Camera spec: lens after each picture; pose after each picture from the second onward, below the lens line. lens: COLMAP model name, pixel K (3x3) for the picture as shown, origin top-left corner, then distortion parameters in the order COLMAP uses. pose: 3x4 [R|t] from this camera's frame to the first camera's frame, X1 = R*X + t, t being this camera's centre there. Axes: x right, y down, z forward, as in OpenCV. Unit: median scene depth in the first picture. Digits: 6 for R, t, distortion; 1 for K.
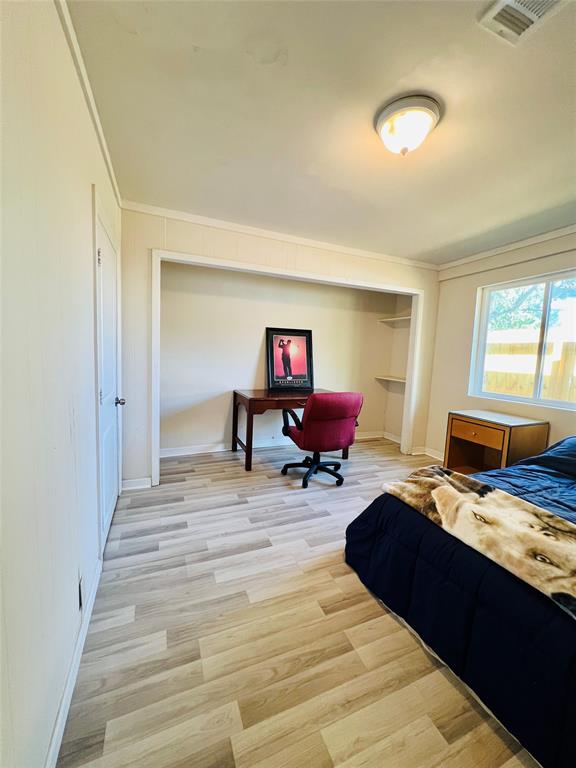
lens RADIAL K [[302.6, 0, 288.0], [0, 302.6, 384.0], [0, 0, 1]] dist [-0.013133, 0.000097]
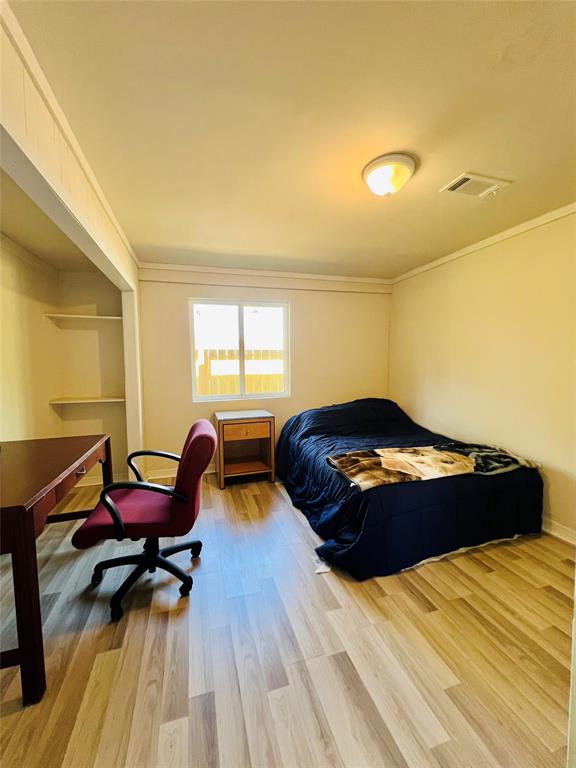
lens RADIAL K [[302.6, 0, 288.0], [0, 302.6, 384.0], [0, 0, 1]] dist [-0.013133, 0.000097]
pose [[0.100928, -0.110911, 0.988692, -0.753722], [0.118989, 0.987979, 0.098684, -0.167451], [-0.987753, 0.107684, 0.112912, 1.109552]]
